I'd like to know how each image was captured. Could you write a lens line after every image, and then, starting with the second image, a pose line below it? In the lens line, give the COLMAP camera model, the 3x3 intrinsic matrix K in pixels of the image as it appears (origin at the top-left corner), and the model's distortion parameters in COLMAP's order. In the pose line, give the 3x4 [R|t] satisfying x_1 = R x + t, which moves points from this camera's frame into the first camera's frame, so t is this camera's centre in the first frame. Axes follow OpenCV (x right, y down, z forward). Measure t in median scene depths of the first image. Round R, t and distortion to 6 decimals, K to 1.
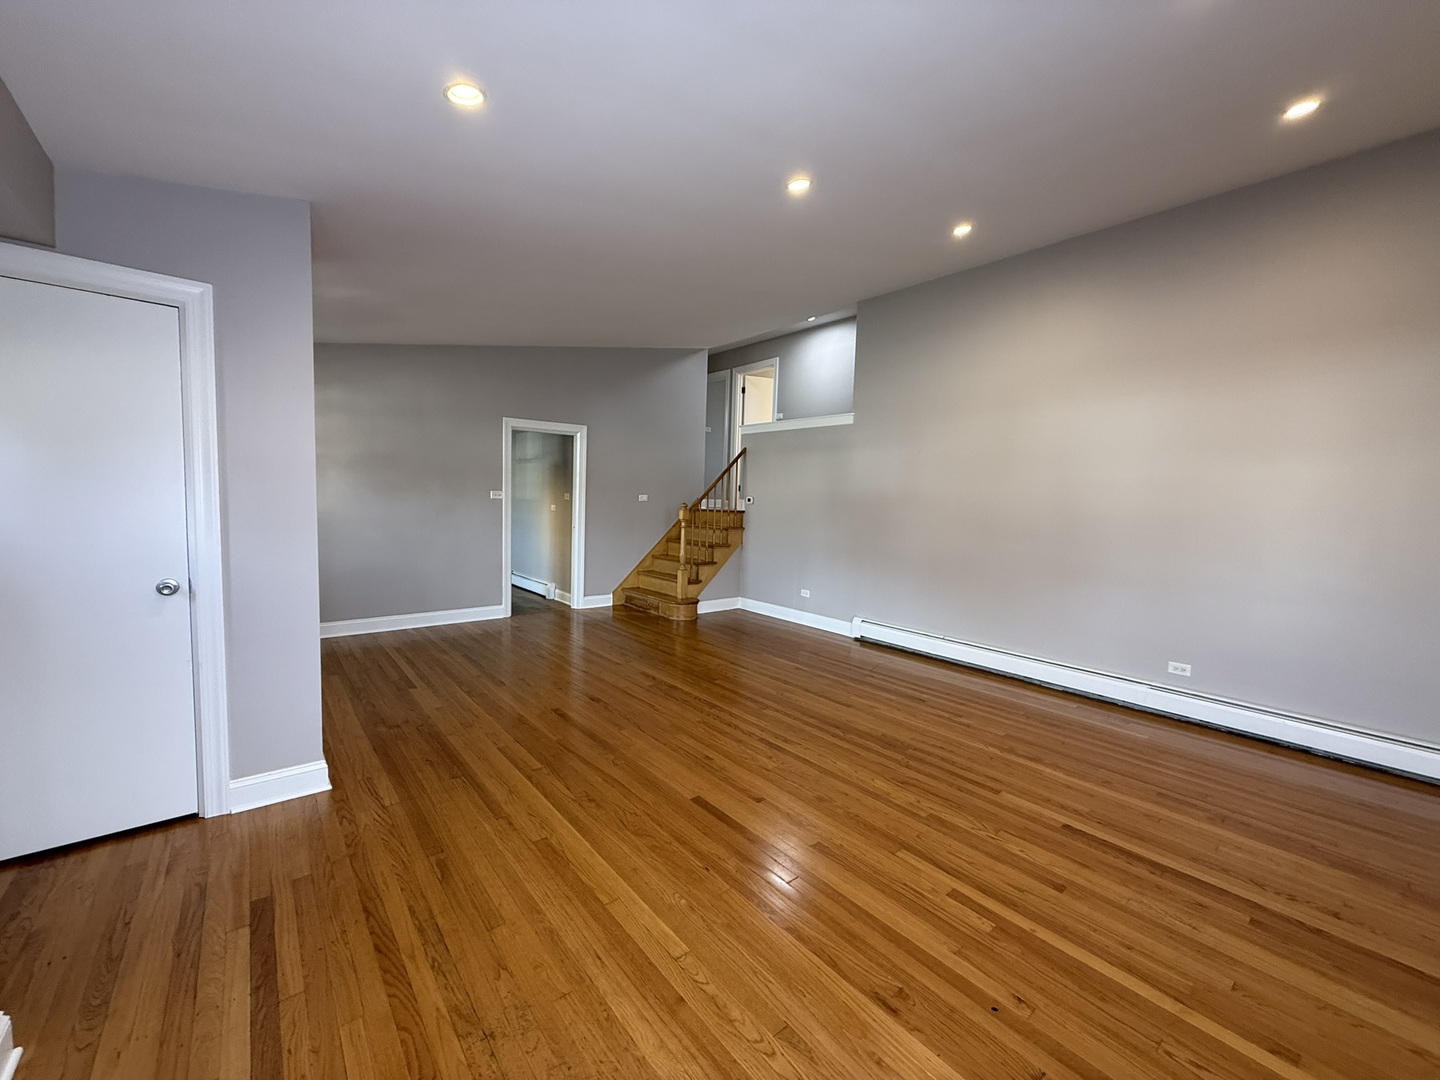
lens RADIAL K [[572.1, 0, 717.3], [0, 572.1, 539.1], [0, 0, 1]] dist [-0.001976, 0.000490]
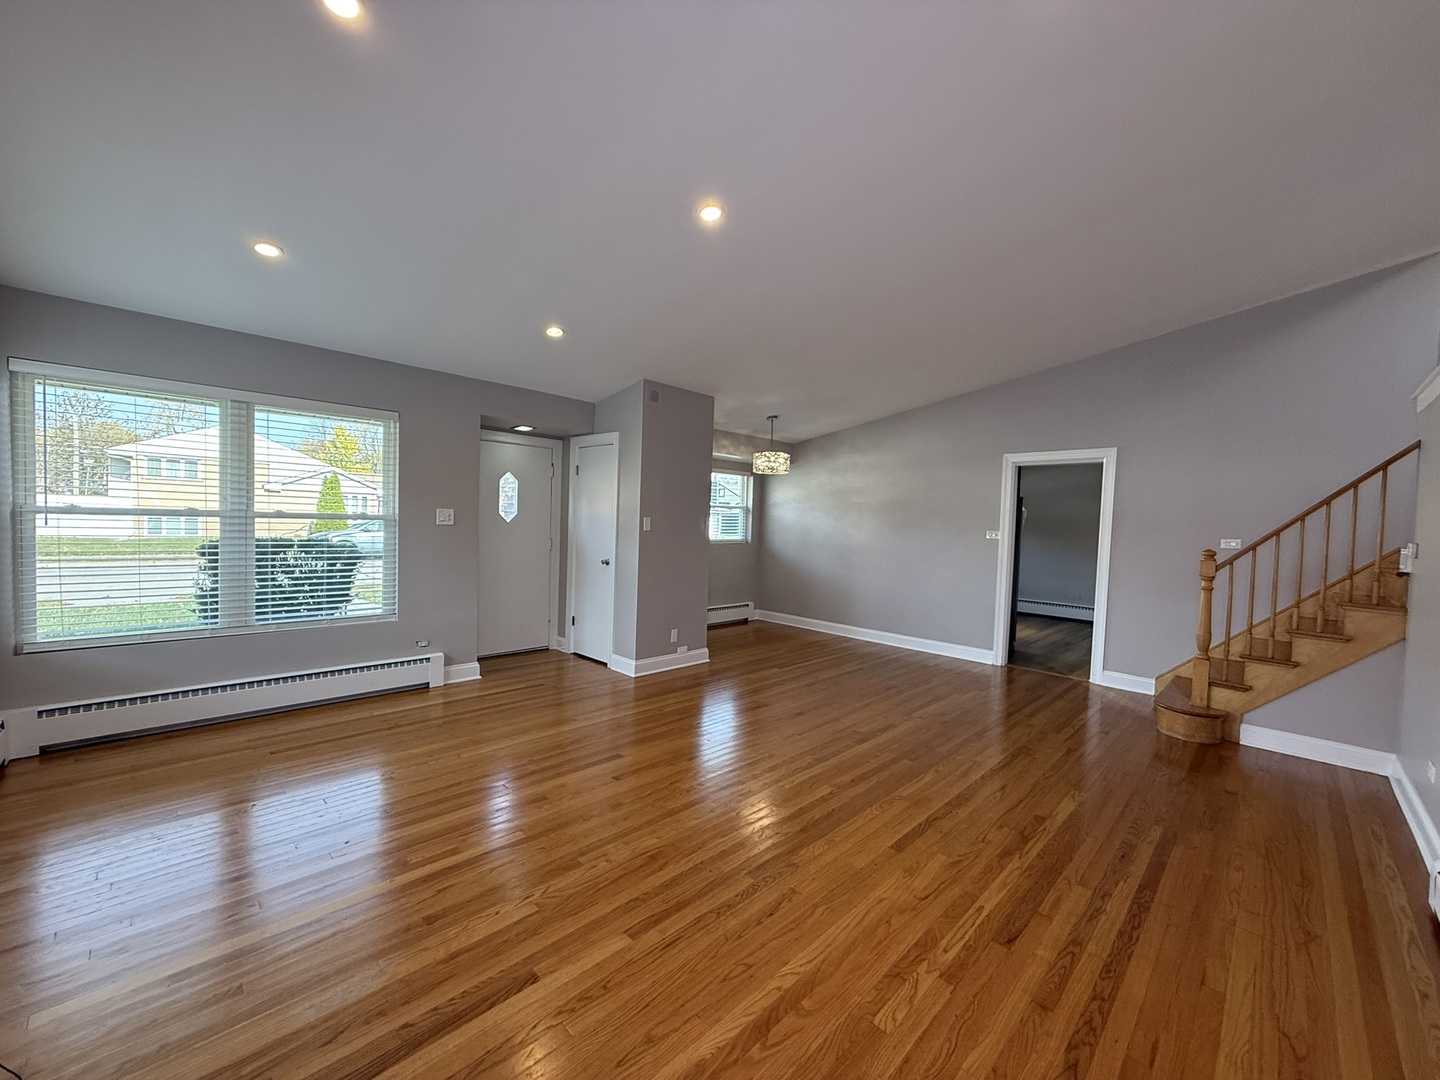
lens RADIAL K [[572.1, 0, 716.3], [0, 572.1, 537.3], [0, 0, 1]] dist [-0.001976, 0.000490]
pose [[0.099293, 0.003892, -0.995051, 0.809872], [-0.104634, 0.994489, -0.006551, -0.027389], [0.989542, 0.104767, 0.099153, 0.673417]]
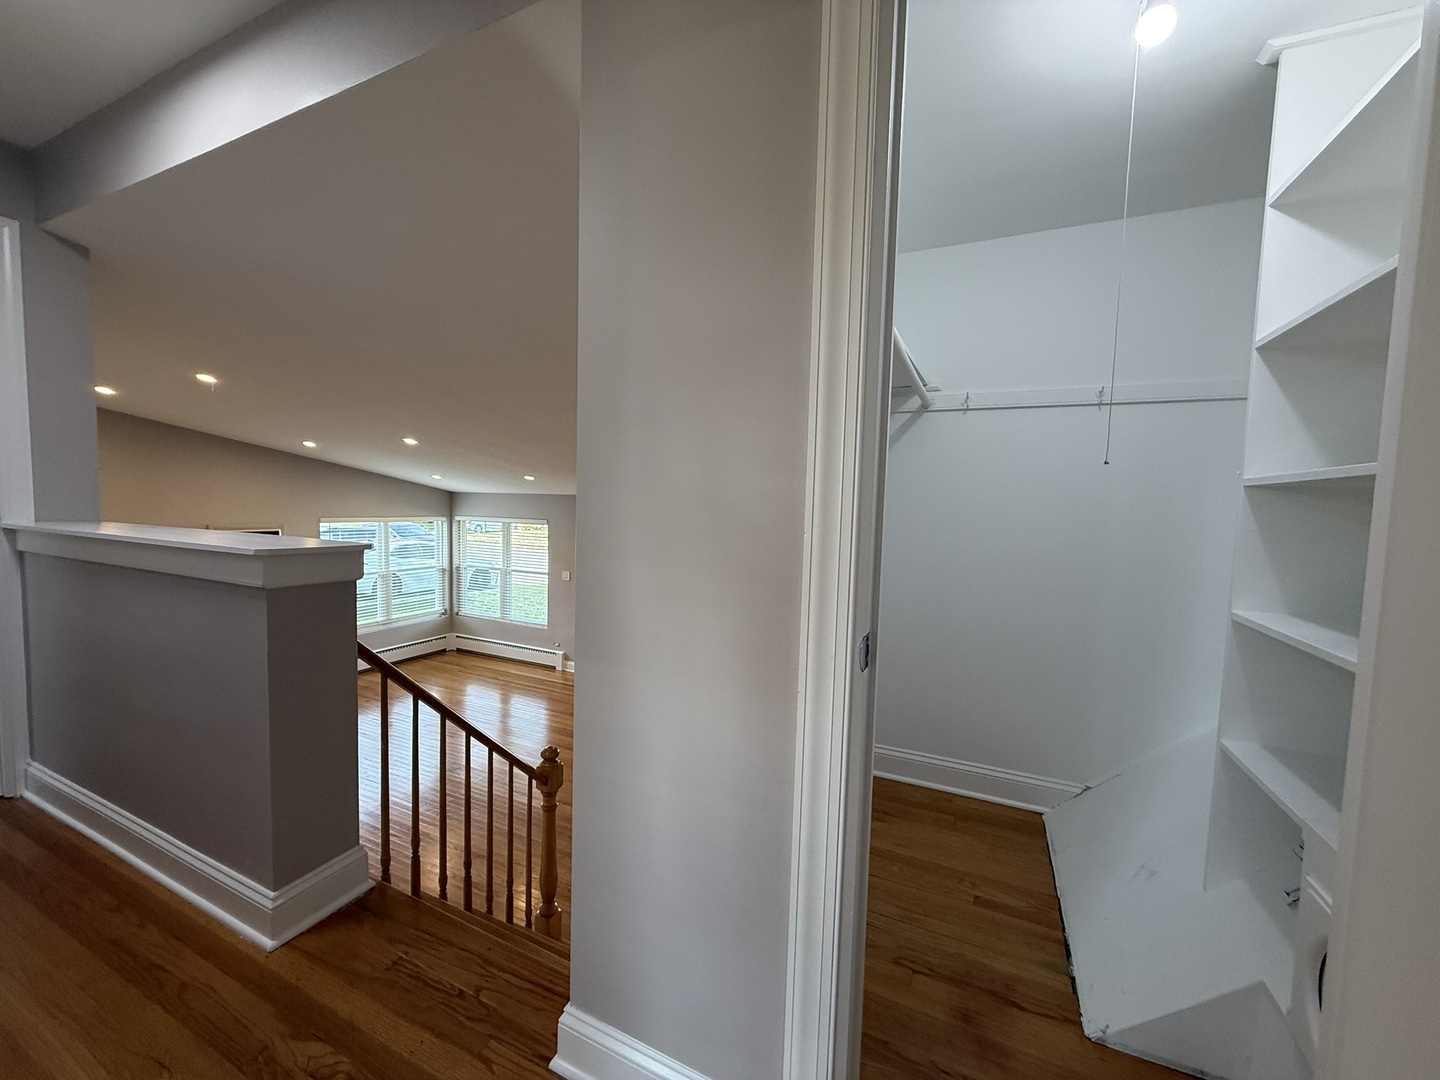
lens RADIAL K [[572.1, 0, 710.7], [0, 572.1, 544.8], [0, 0, 1]] dist [-0.001976, 0.000490]
pose [[-0.904281, -0.024773, -0.426218, 0.028464], [-0.086171, 0.988360, 0.125379, -0.417018], [0.418150, 0.150105, -0.895890, 2.223417]]
